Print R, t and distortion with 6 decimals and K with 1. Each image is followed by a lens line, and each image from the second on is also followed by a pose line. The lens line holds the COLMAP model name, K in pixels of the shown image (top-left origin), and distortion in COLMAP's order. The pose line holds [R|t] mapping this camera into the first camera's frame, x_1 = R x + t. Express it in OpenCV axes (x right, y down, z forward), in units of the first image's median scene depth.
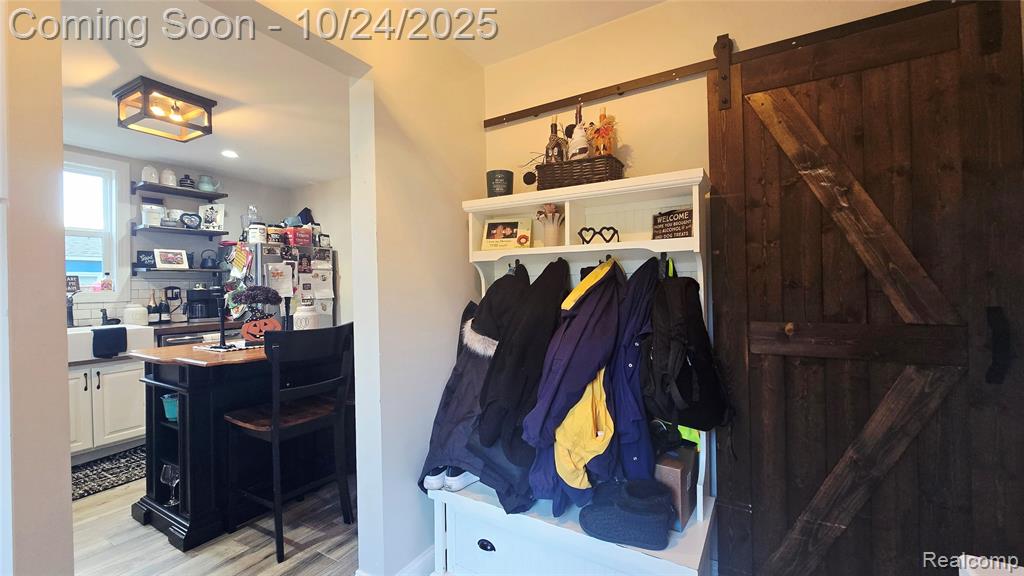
lens RADIAL K [[418.5, 0, 514.3], [0, 418.5, 286.1], [0, 0, 1]] dist [-0.001099, -0.000015]
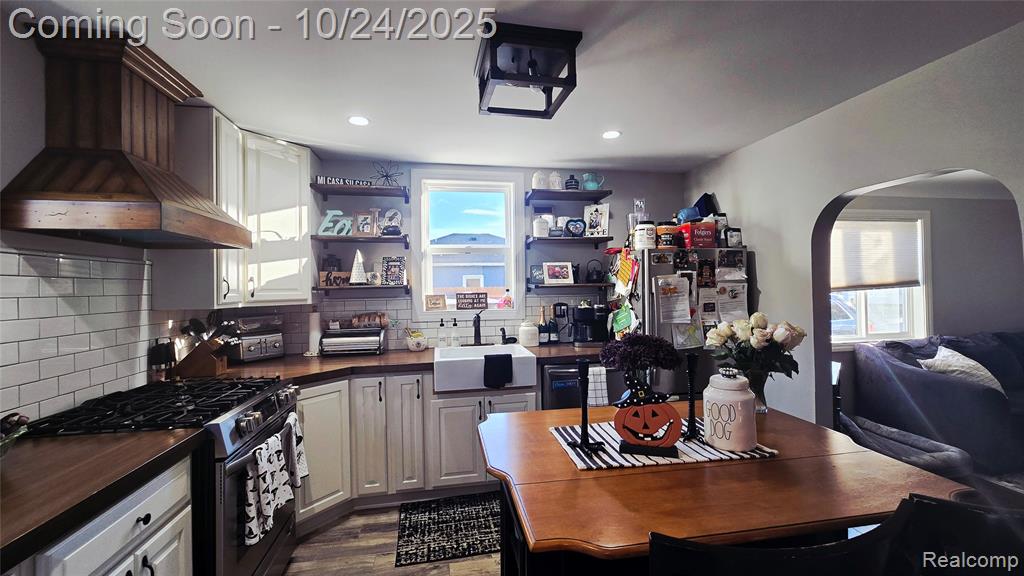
lens RADIAL K [[418.5, 0, 514.3], [0, 418.5, 286.1], [0, 0, 1]] dist [-0.001099, -0.000015]
pose [[0.652300, 0.005452, -0.757941, -0.196204], [0.004173, 0.999933, 0.010784, -0.044404], [0.757949, -0.010197, 0.652234, 0.330747]]
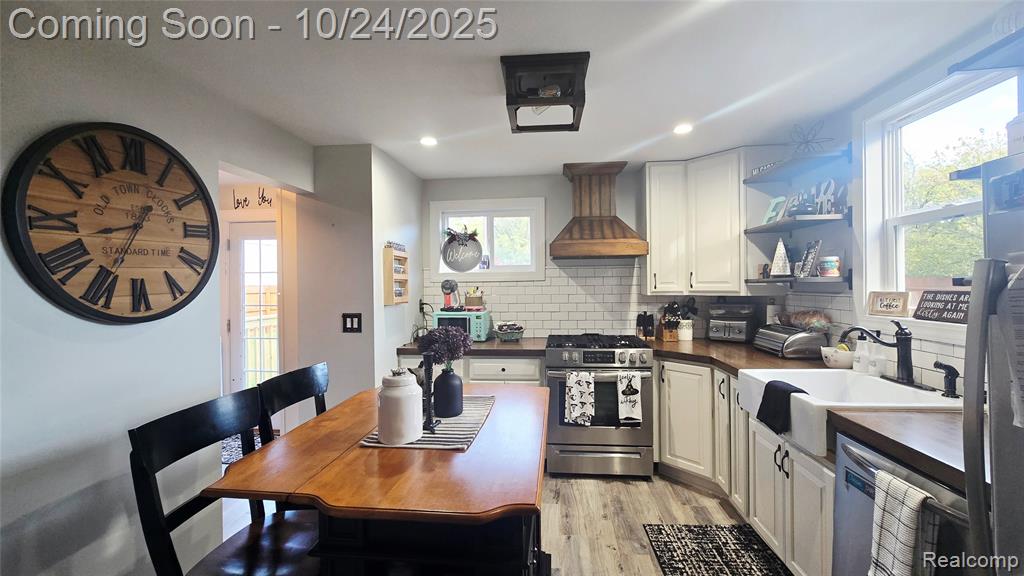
lens RADIAL K [[418.5, 0, 514.3], [0, 418.5, 286.1], [0, 0, 1]] dist [-0.001099, -0.000015]
pose [[-0.908463, 0.031548, -0.416773, -0.279905], [0.028840, 0.999502, 0.012793, -0.046393], [0.416969, -0.000398, -0.908921, 1.054534]]
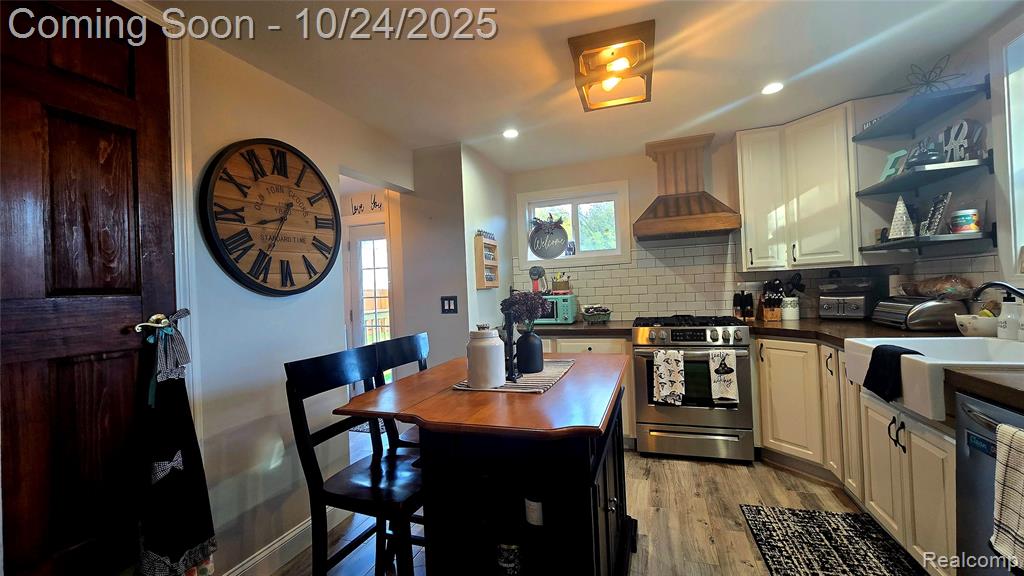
lens RADIAL K [[418.5, 0, 514.3], [0, 418.5, 286.1], [0, 0, 1]] dist [-0.001099, -0.000015]
pose [[-0.977722, 0.060422, -0.201020, -0.287573], [0.062196, 0.998061, -0.002515, -0.007018], [0.200478, -0.014962, -0.979584, 1.092726]]
